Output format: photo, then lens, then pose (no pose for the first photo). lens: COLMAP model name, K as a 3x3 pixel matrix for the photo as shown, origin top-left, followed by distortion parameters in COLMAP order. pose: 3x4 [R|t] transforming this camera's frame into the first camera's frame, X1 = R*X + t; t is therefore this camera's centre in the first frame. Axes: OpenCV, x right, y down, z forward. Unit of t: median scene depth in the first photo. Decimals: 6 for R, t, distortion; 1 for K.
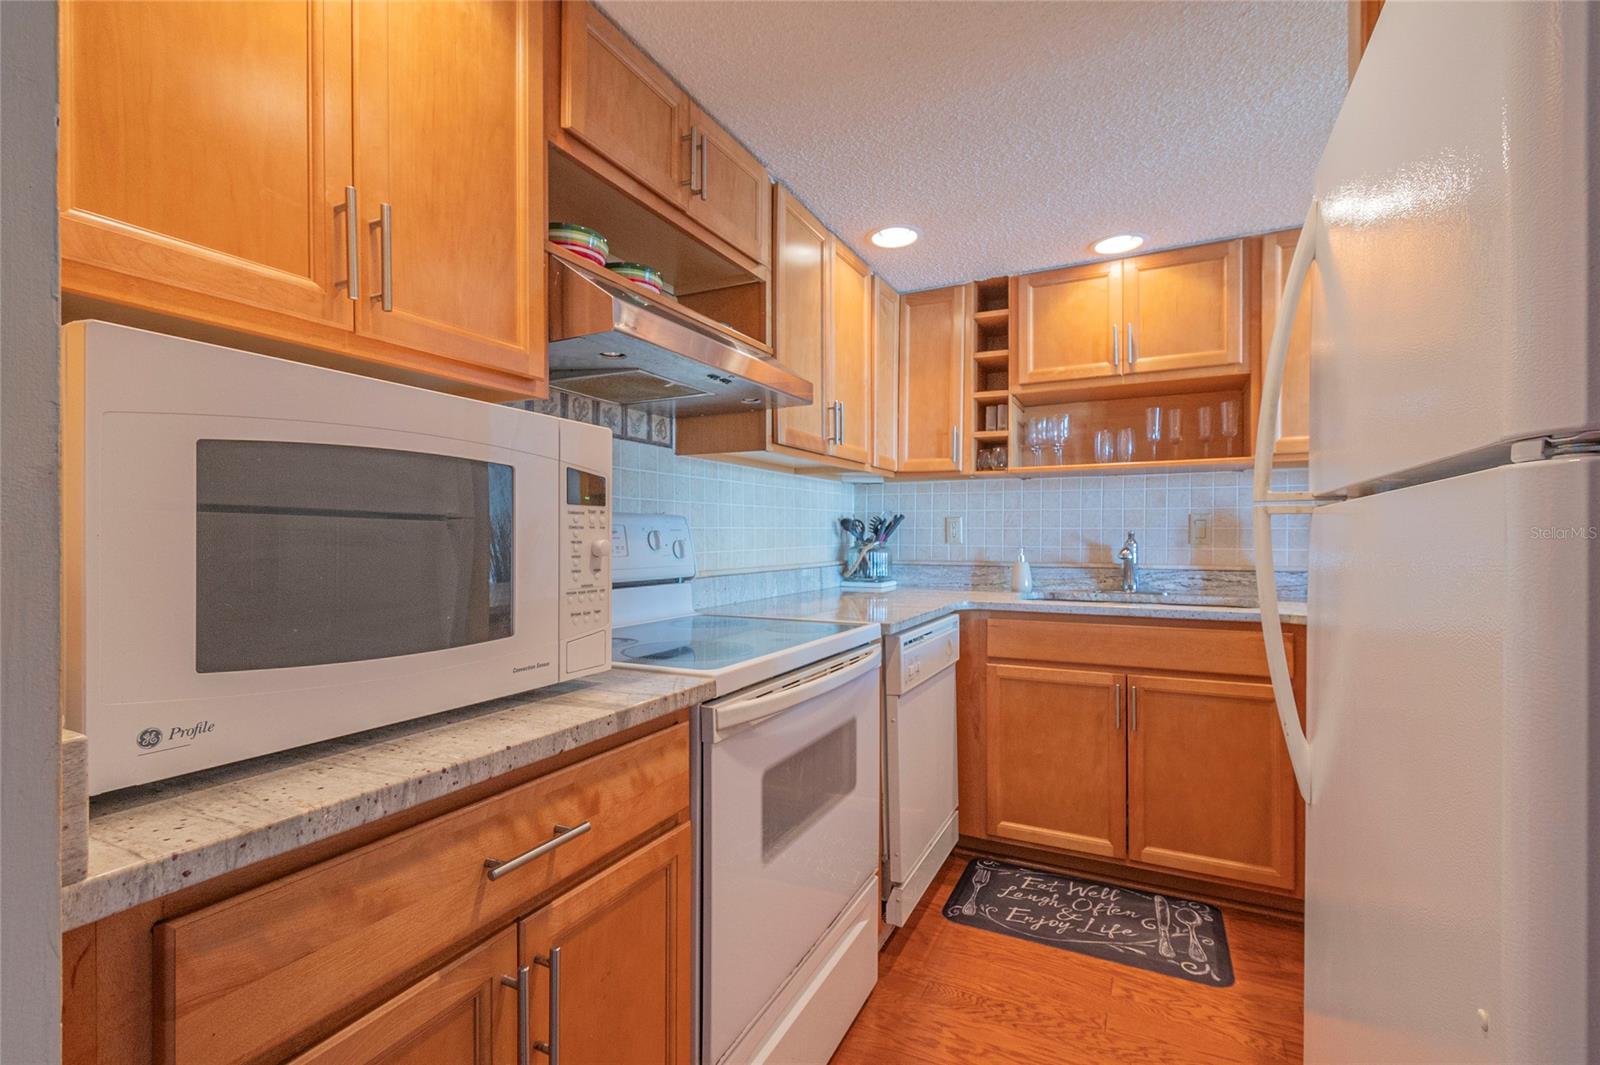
lens RADIAL K [[707.4, 0, 797.6], [0, 707.4, 546.2], [0, 0, 1]] dist [0.009430, -0.005057]
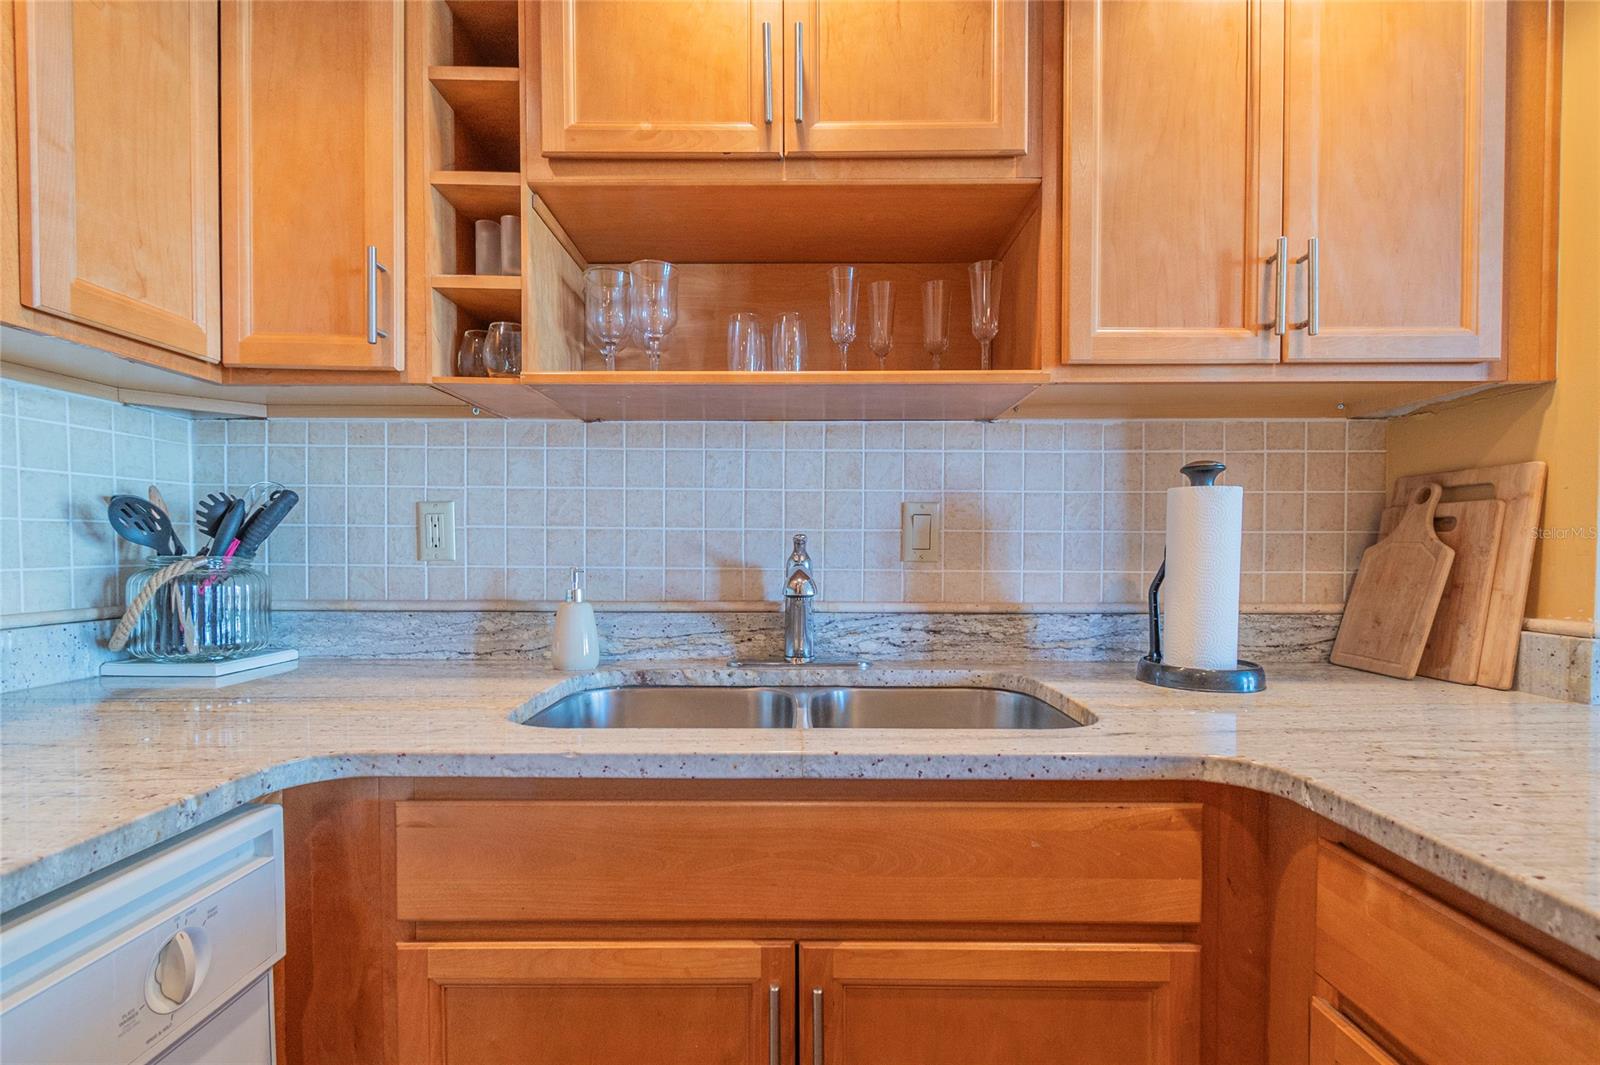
lens RADIAL K [[707.4, 0, 797.9], [0, 707.4, 548.2], [0, 0, 1]] dist [0.009430, -0.005057]
pose [[0.897556, 0.004070, 0.440882, 0.261460], [0.002931, 0.999880, -0.015198, -0.005073], [-0.440891, 0.014933, 0.897437, 0.577198]]
